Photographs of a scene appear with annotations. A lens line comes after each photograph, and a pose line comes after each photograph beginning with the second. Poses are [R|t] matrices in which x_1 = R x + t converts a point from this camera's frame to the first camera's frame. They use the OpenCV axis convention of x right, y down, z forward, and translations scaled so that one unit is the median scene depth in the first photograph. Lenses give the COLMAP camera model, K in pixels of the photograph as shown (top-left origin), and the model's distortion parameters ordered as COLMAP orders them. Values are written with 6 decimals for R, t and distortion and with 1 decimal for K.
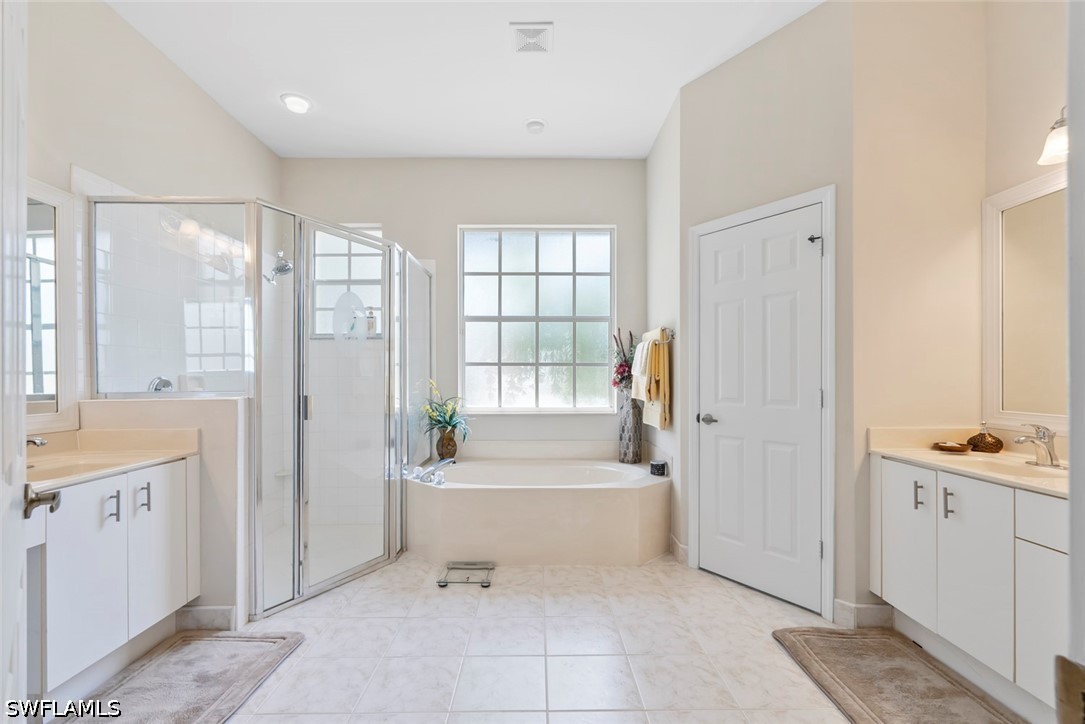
lens RADIAL K [[482.8, 0, 546.9], [0, 482.8, 379.3], [0, 0, 1]] dist [-0.000443, -0.000095]
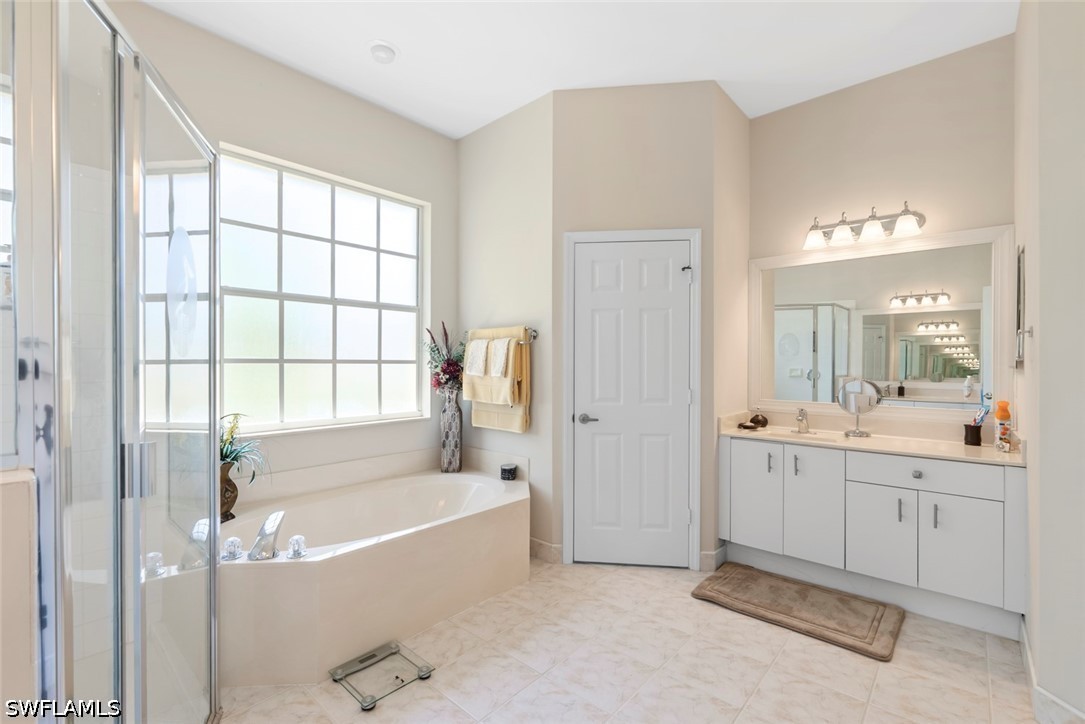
lens RADIAL K [[476.6, 0, 542.6], [0, 476.6, 367.7], [0, 0, 1]] dist [0.000648, 0.000244]
pose [[0.675890, -0.006530, 0.736973, -0.524476], [0.001897, 0.999973, 0.007121, -0.038434], [-0.737000, -0.003415, 0.675884, 0.384491]]
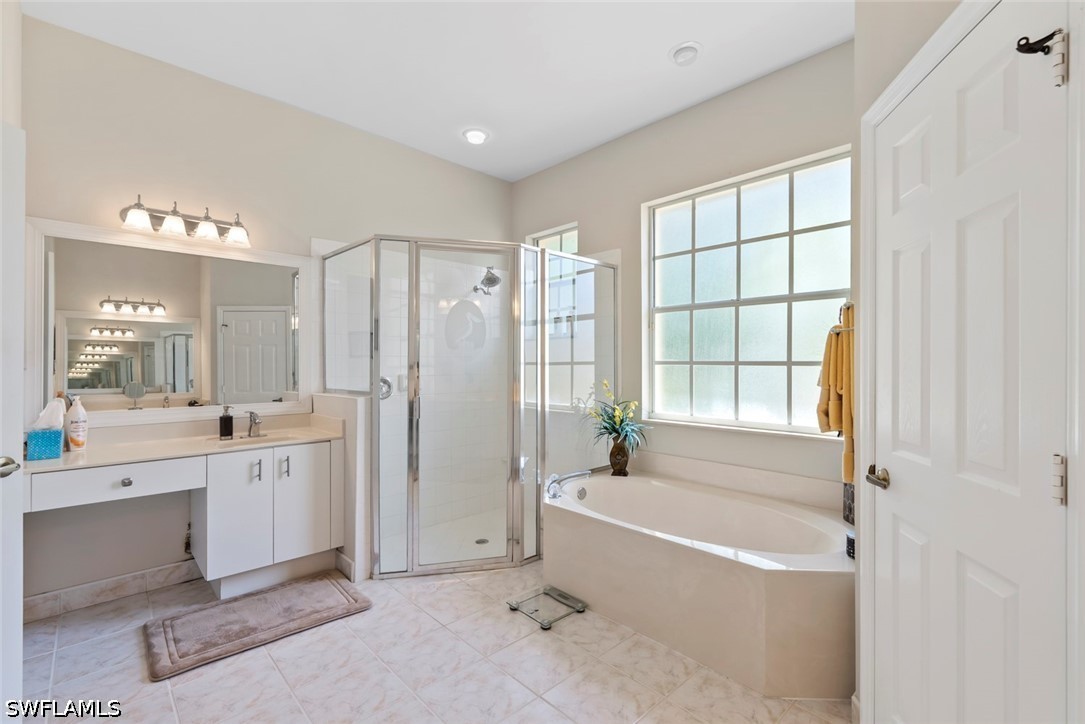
lens RADIAL K [[481.7, 0, 540.9], [0, 481.7, 364.1], [0, 0, 1]] dist [-0.000279, -0.000113]
pose [[0.677171, 0.002549, -0.735821, 0.491199], [-0.005246, 0.999985, -0.001364, -0.040117], [0.735807, 0.004784, 0.677174, 0.404664]]
